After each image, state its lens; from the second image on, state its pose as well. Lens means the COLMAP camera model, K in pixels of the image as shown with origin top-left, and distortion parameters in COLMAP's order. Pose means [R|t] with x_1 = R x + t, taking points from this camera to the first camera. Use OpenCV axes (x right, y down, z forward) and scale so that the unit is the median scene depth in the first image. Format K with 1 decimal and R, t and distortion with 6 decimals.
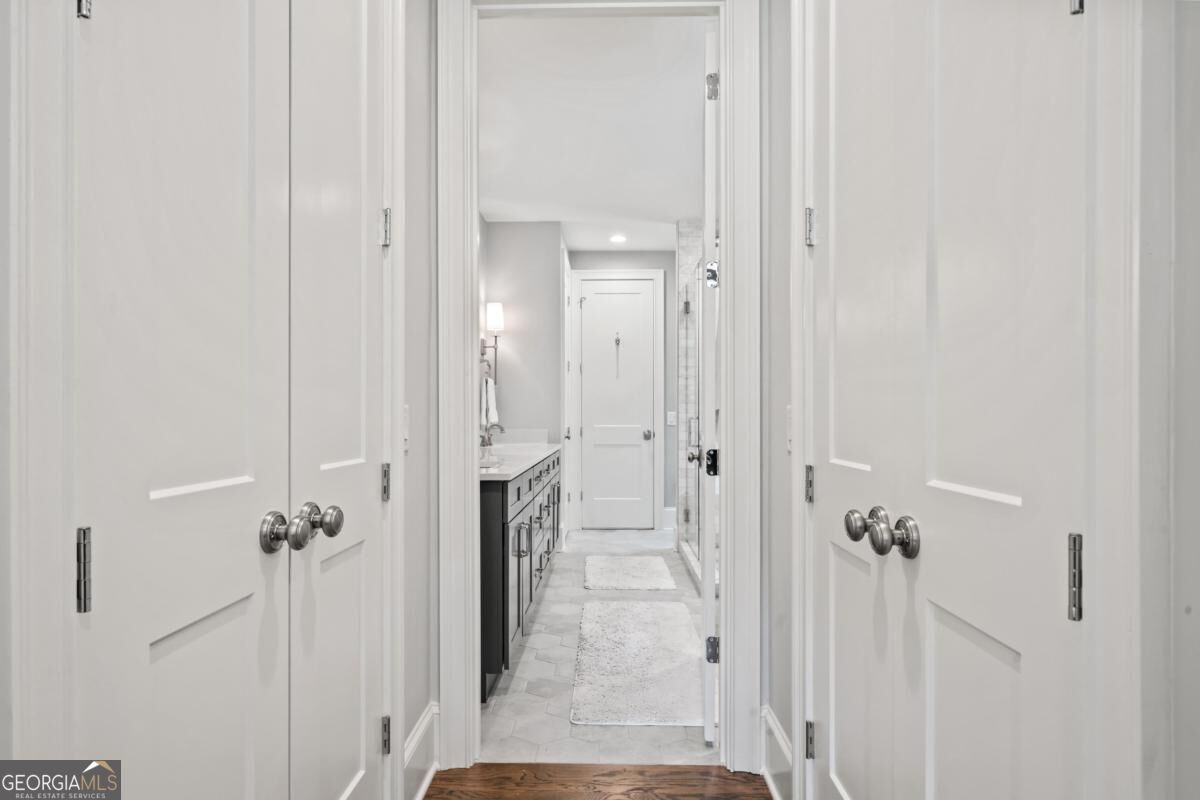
lens RADIAL K [[627.2, 0, 599.8], [0, 627.2, 408.7], [0, 0, 1]] dist [-0.000263, -0.000032]
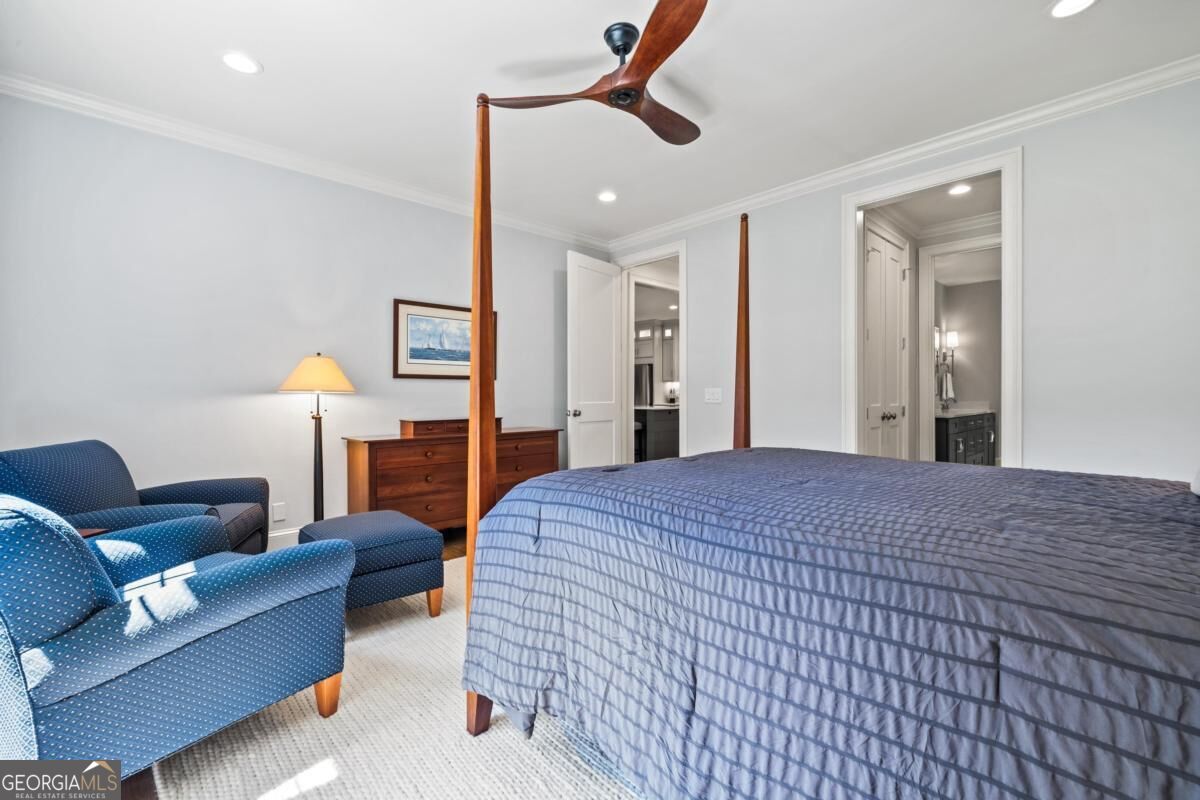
lens RADIAL K [[492.9, 0, 600.1], [0, 492.9, 395.7], [0, 0, 1]] dist [0.000153, 0.000000]
pose [[0.686626, 0.005748, -0.726988, 0.172829], [0.005619, 0.999897, 0.013213, -0.007775], [0.726989, -0.013158, 0.686523, -0.730064]]
